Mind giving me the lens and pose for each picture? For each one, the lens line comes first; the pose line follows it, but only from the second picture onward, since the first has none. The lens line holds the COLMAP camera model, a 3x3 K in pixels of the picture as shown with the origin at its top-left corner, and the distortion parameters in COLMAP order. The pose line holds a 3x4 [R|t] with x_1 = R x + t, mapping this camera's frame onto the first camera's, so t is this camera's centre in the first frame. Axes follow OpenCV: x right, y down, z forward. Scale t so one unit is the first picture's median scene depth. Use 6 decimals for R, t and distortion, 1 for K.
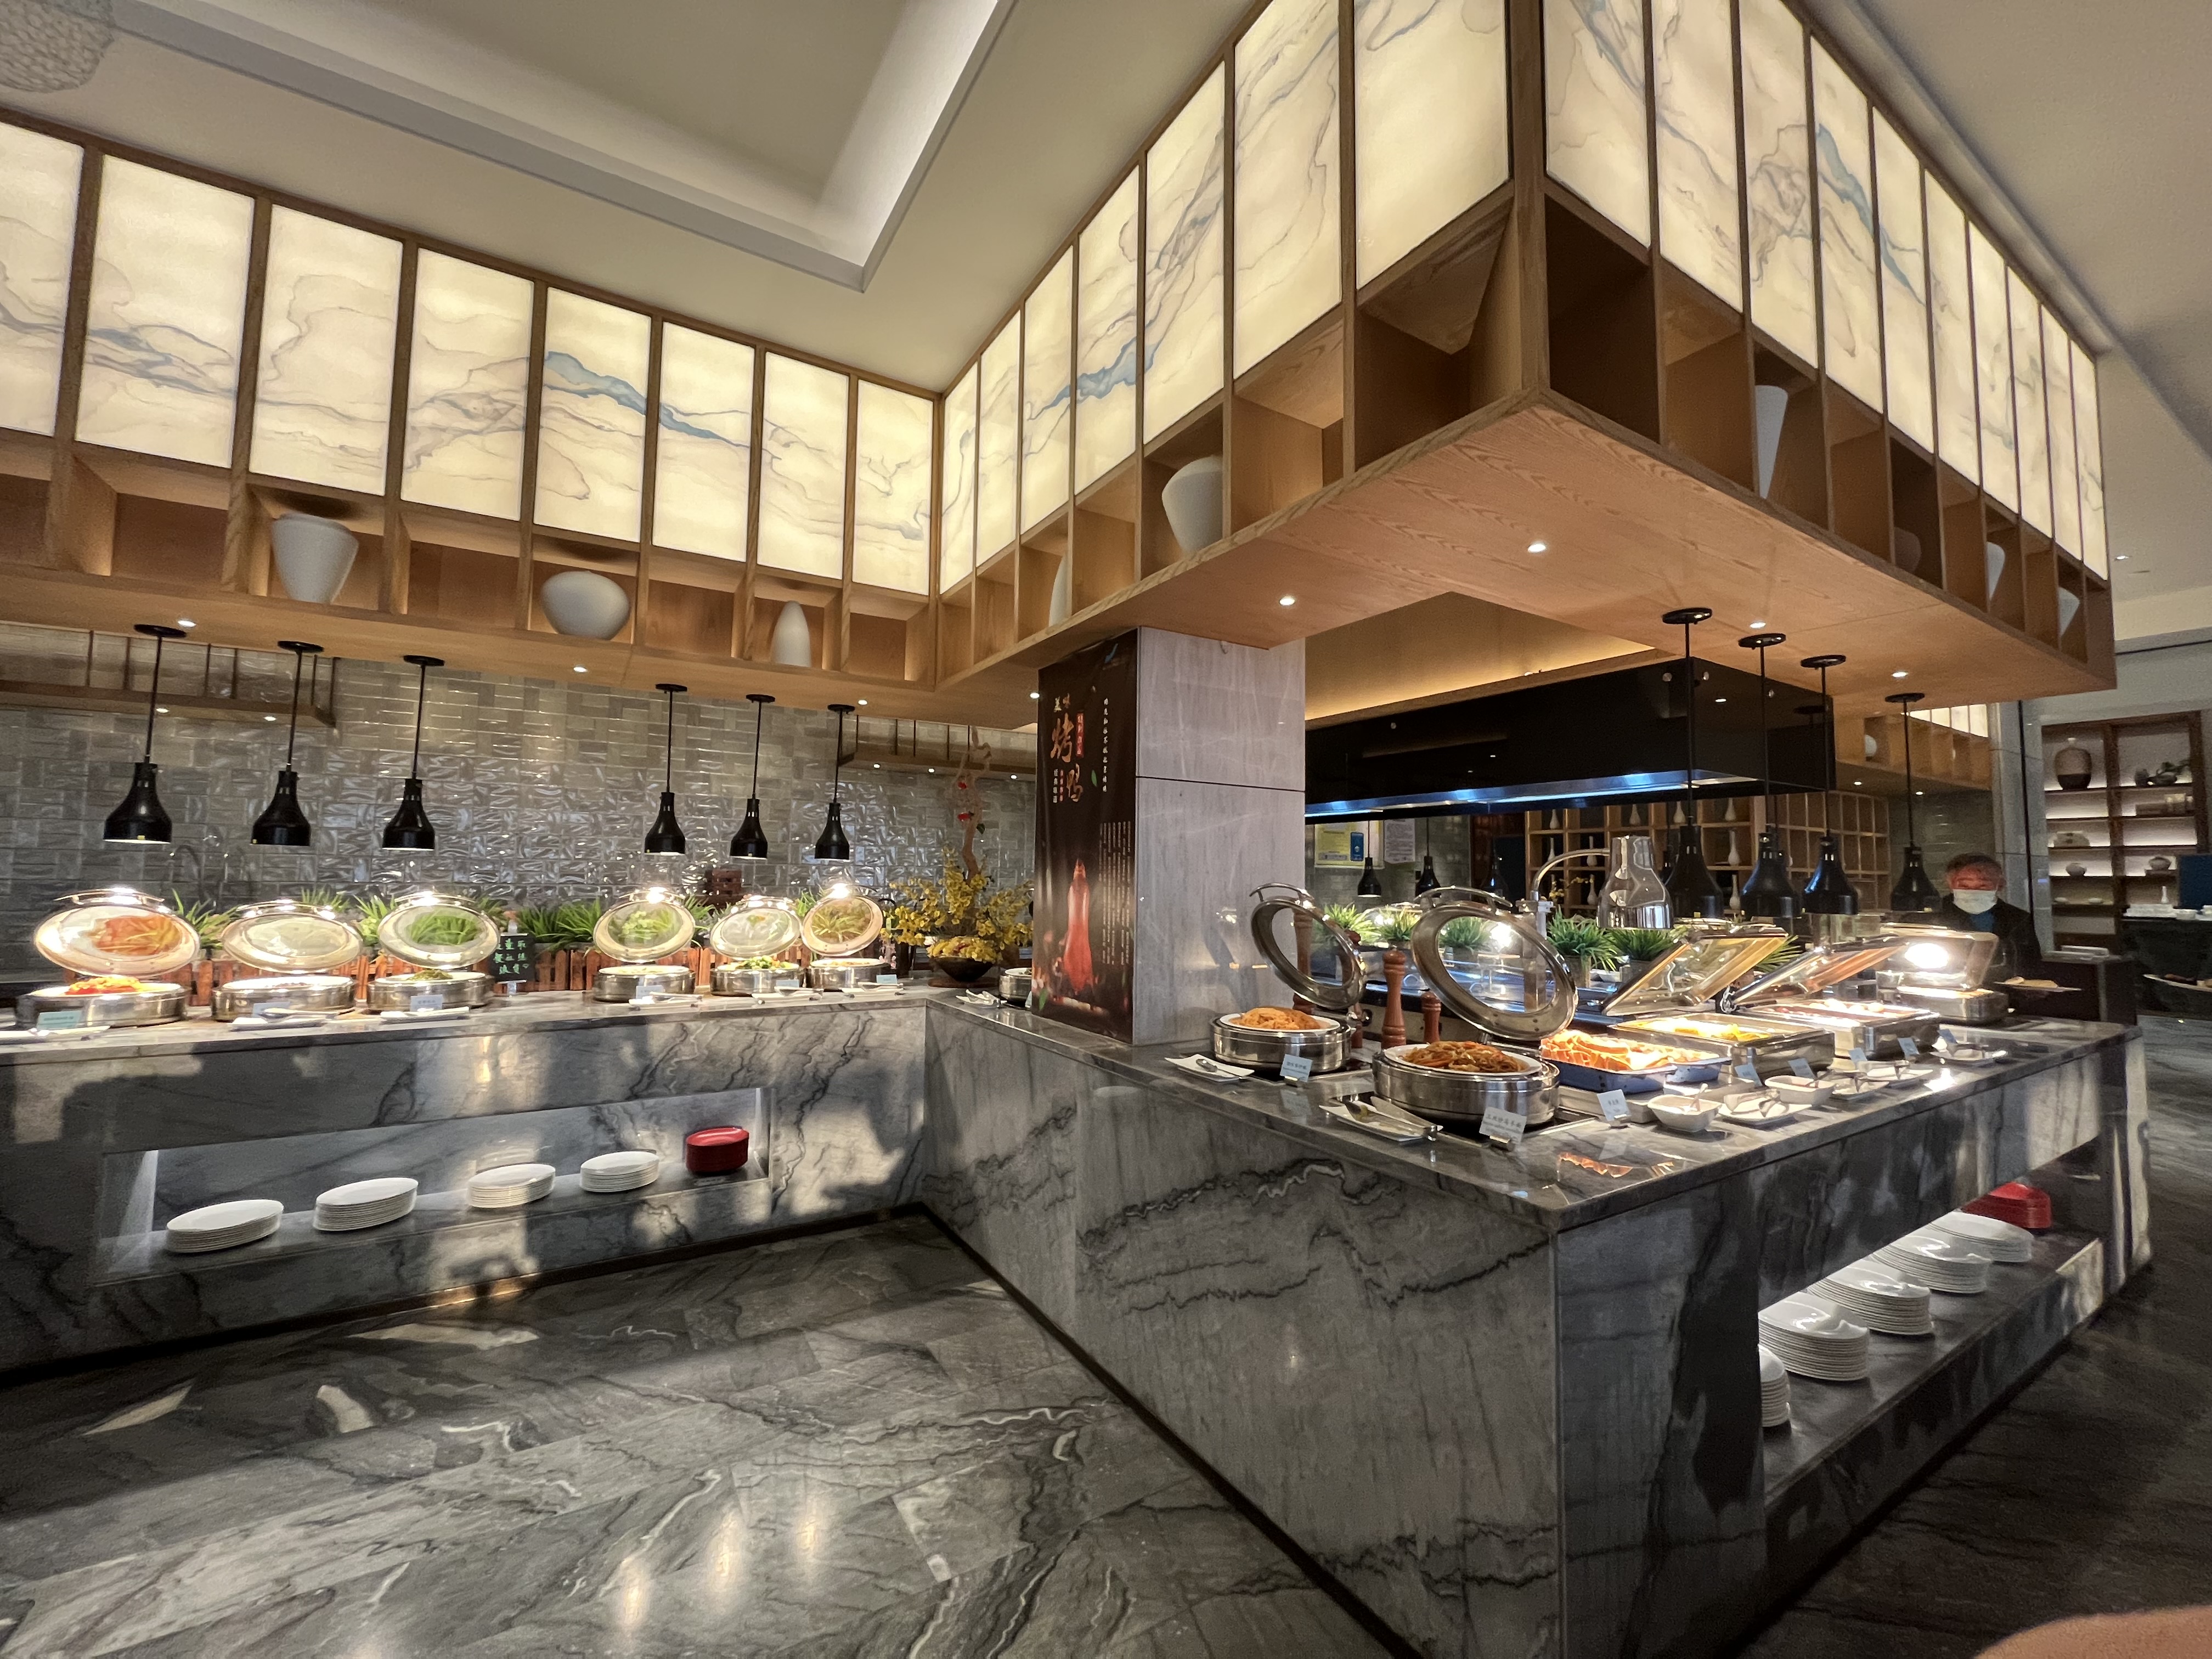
lens RADIAL K [[879.5, 0, 1106.0], [0, 879.5, 829.5], [0, 0, 1]] dist [0.001033, -0.000013]
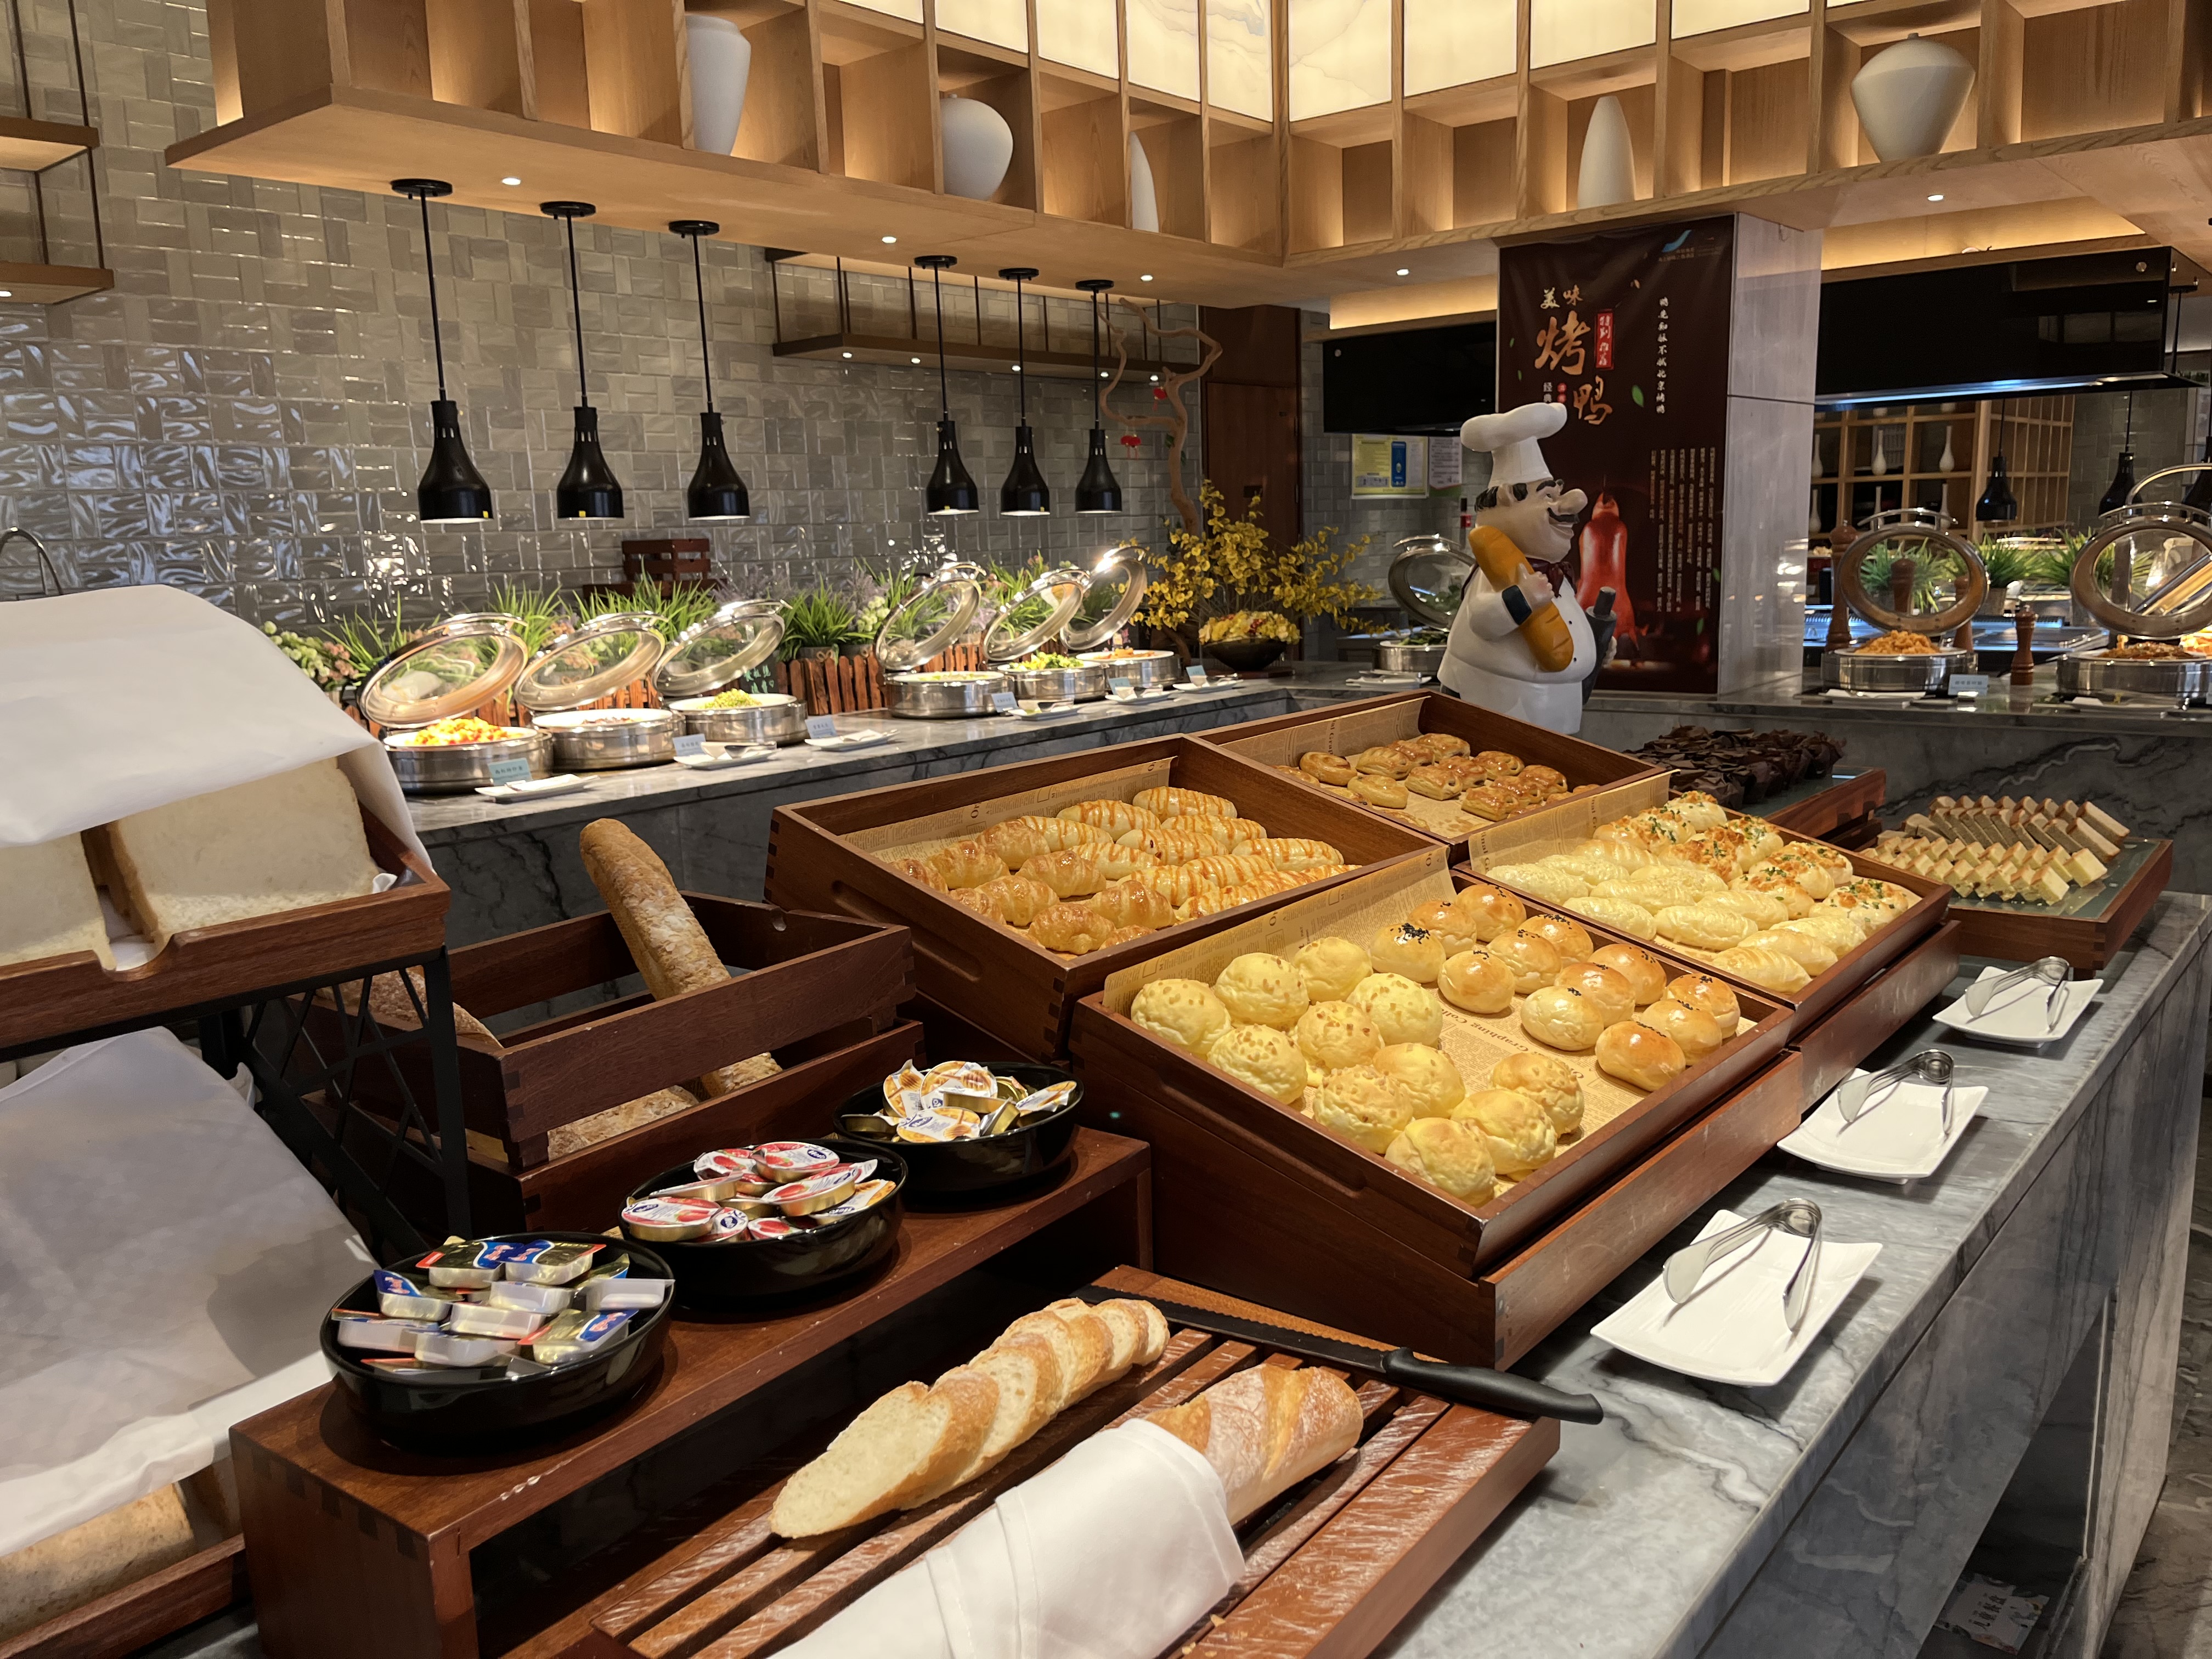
lens RADIAL K [[1678.7, 0, 1106.0], [0, 1678.7, 829.5], [0, 0, 1]] dist [0.023168, -0.001570]
pose [[0.945417, -0.101012, 0.309812, -0.978307], [0.027204, 0.971889, 0.233862, -0.042875], [-0.324726, -0.212669, 0.921588, -0.393209]]
